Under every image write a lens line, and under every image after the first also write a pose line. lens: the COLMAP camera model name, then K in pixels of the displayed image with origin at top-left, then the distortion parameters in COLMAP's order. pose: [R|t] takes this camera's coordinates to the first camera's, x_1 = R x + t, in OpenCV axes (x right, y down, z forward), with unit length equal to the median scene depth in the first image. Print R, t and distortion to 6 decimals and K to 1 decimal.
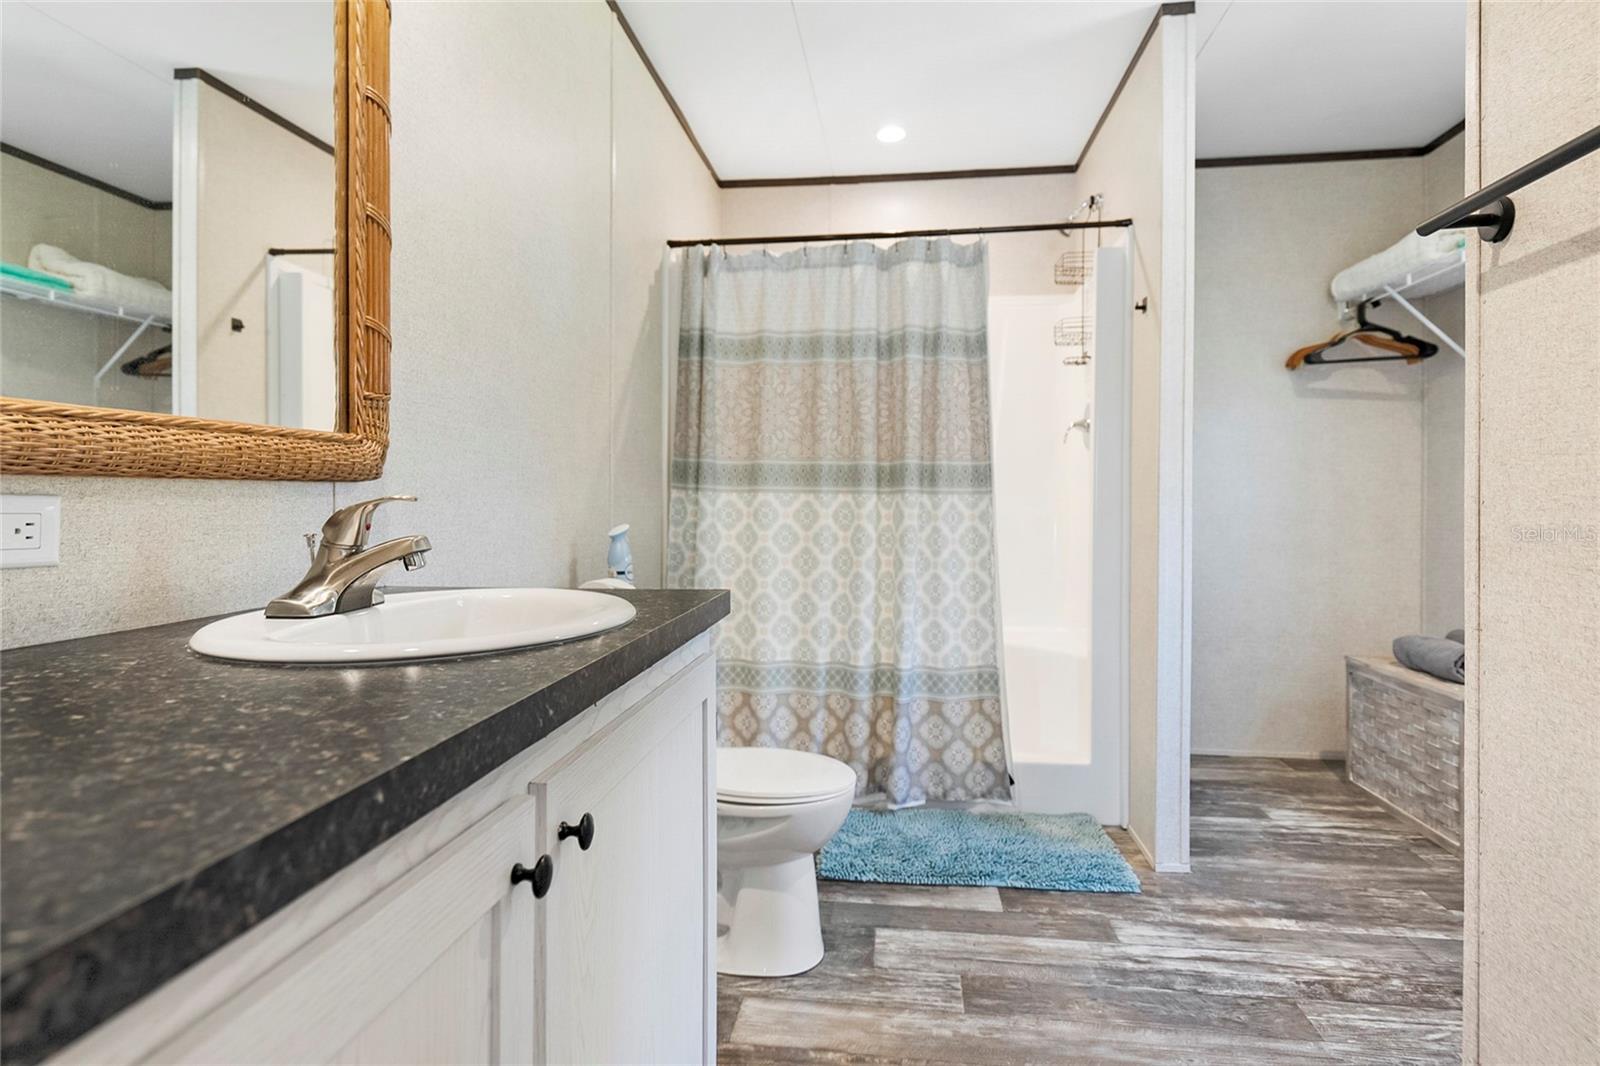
lens RADIAL K [[838.0, 0, 803.0], [0, 838.0, 523.6], [0, 0, 1]] dist [-0.000104, -0.000464]
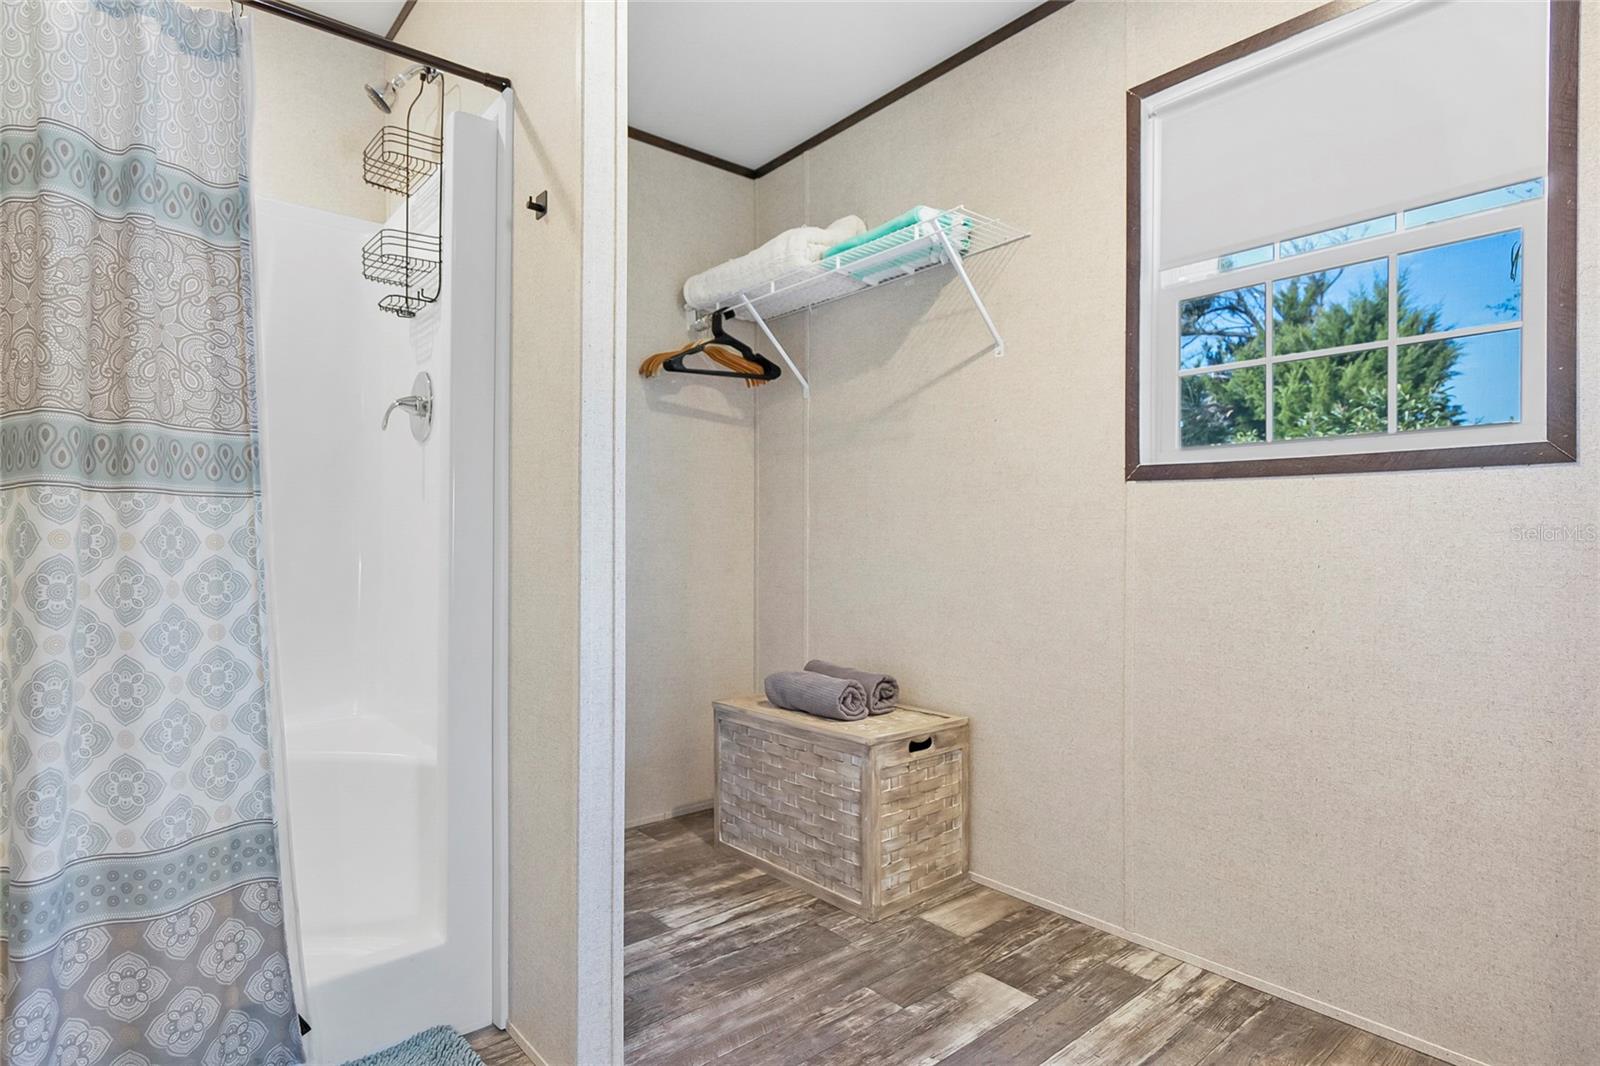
lens RADIAL K [[838.0, 0, 795.3], [0, 838.0, 539.1], [0, 0, 1]] dist [-0.000104, -0.000464]
pose [[0.680637, 0.003658, 0.732611, 0.066114], [0.019939, 0.999525, -0.023515, 0.010281], [-0.732349, 0.030612, 0.680241, 0.385833]]
